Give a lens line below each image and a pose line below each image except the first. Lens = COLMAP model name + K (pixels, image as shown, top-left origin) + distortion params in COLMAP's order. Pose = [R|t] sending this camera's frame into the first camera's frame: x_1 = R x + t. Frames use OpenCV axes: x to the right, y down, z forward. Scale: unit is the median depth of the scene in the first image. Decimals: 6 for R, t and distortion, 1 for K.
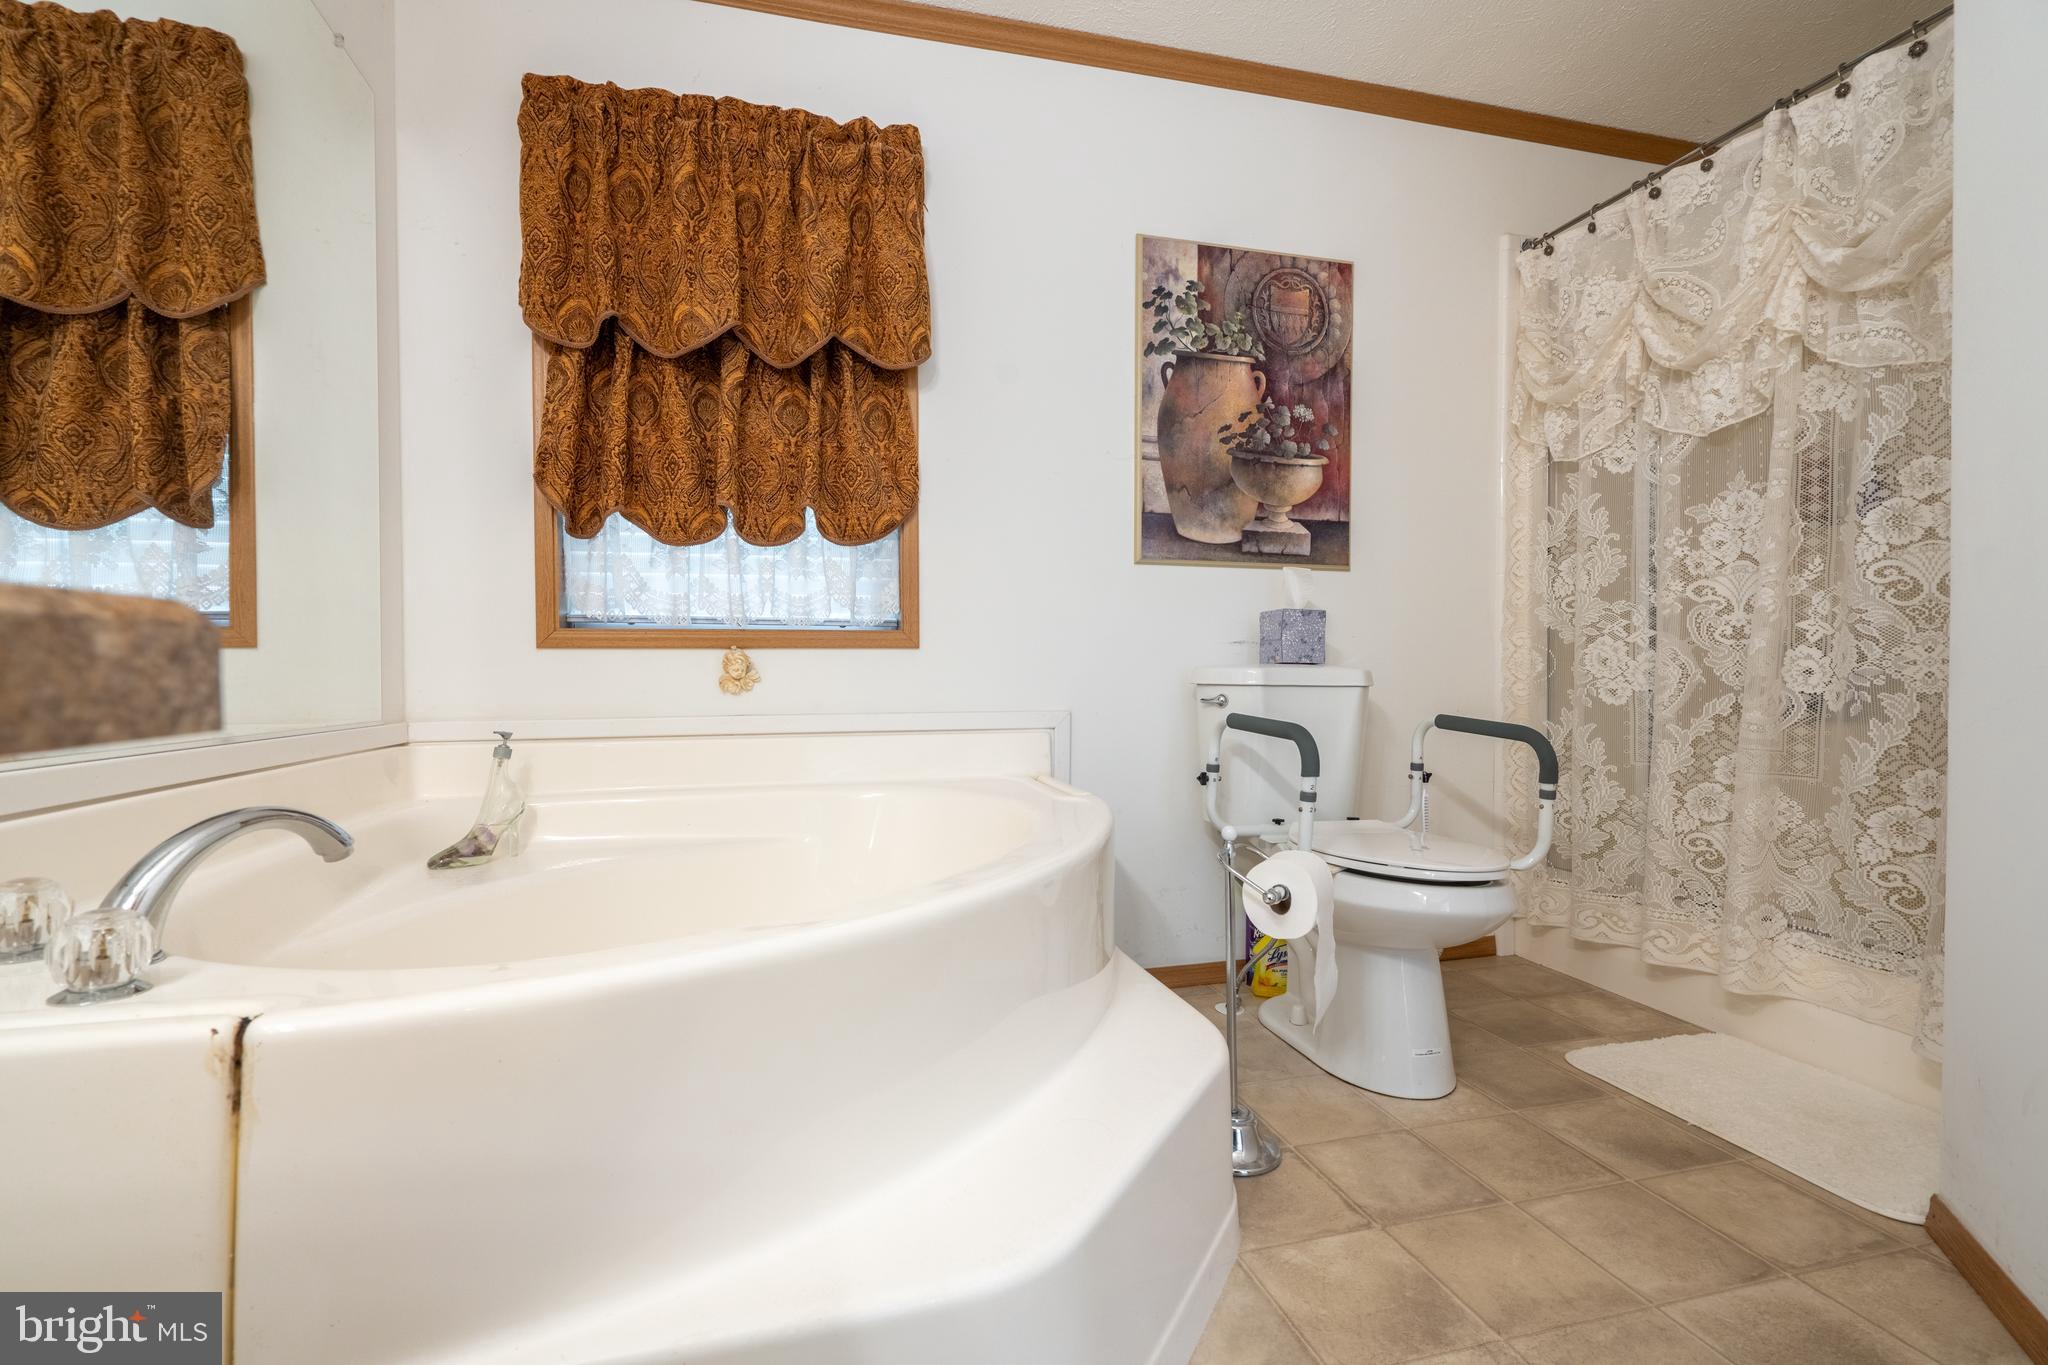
lens RADIAL K [[924.8, 0, 1018.7], [0, 924.8, 676.3], [0, 0, 1]] dist [-0.007481, 0.002837]
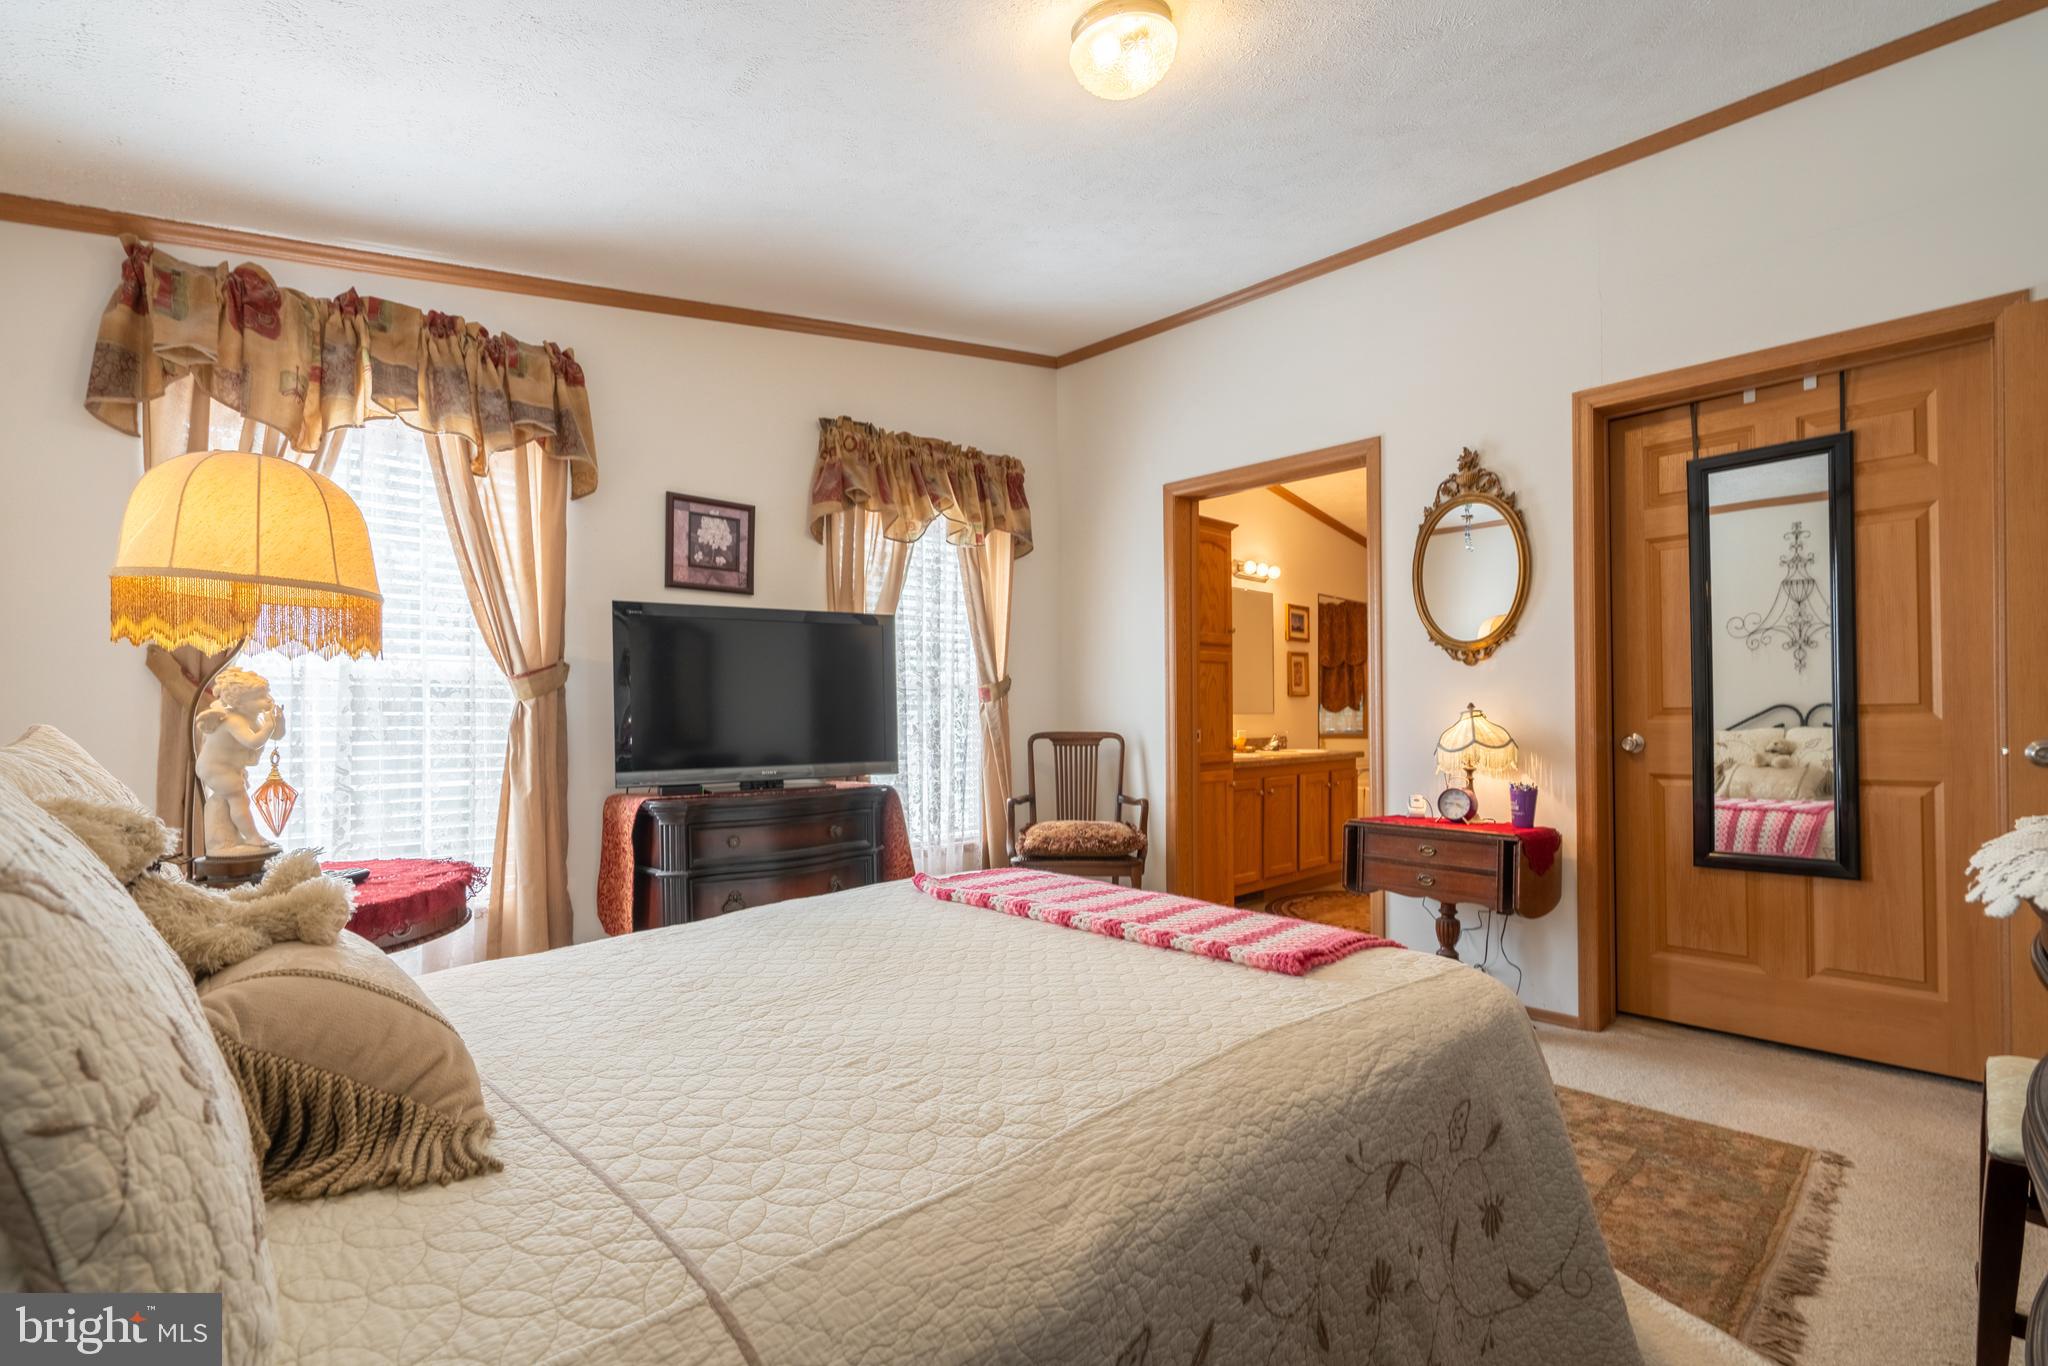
lens RADIAL K [[924.8, 0, 1017.7], [0, 924.8, 697.5], [0, 0, 1]] dist [-0.007481, 0.002837]
pose [[0.487072, -0.008157, -0.873324, 1.866204], [-0.011633, 0.999807, -0.015827, -0.119346], [0.873284, 0.017868, 0.486883, -2.201670]]
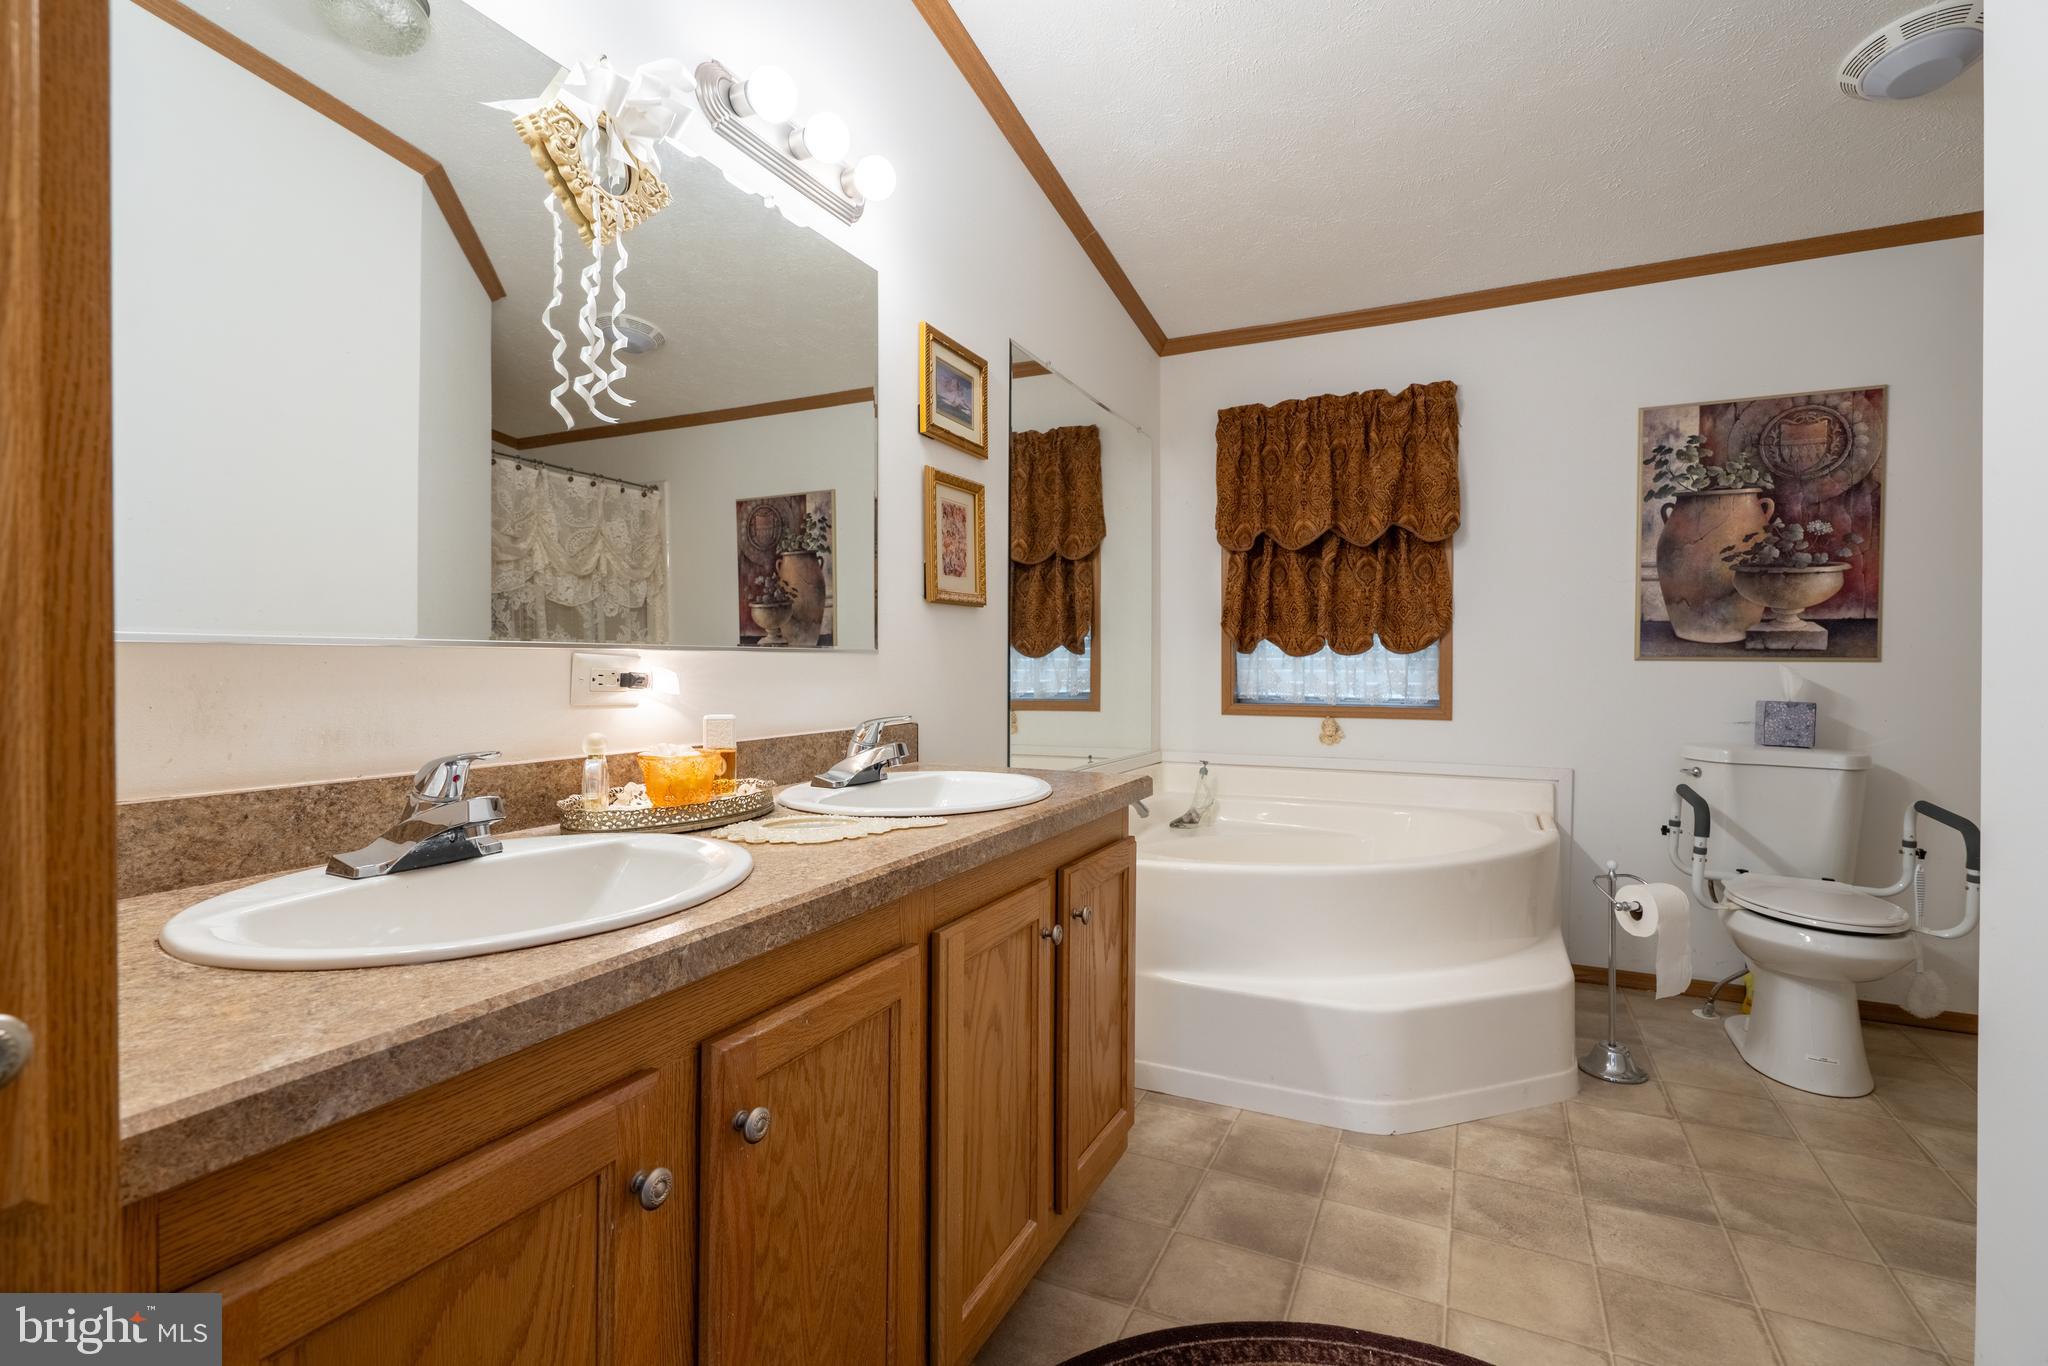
lens RADIAL K [[924.8, 0, 1024.1], [0, 924.8, 672.3], [0, 0, 1]] dist [-0.007481, 0.002837]
pose [[0.753452, 0.012183, -0.657390, 0.368378], [-0.012511, 0.999913, 0.004192, -0.110643], [0.657384, 0.005066, 0.753539, -0.609200]]
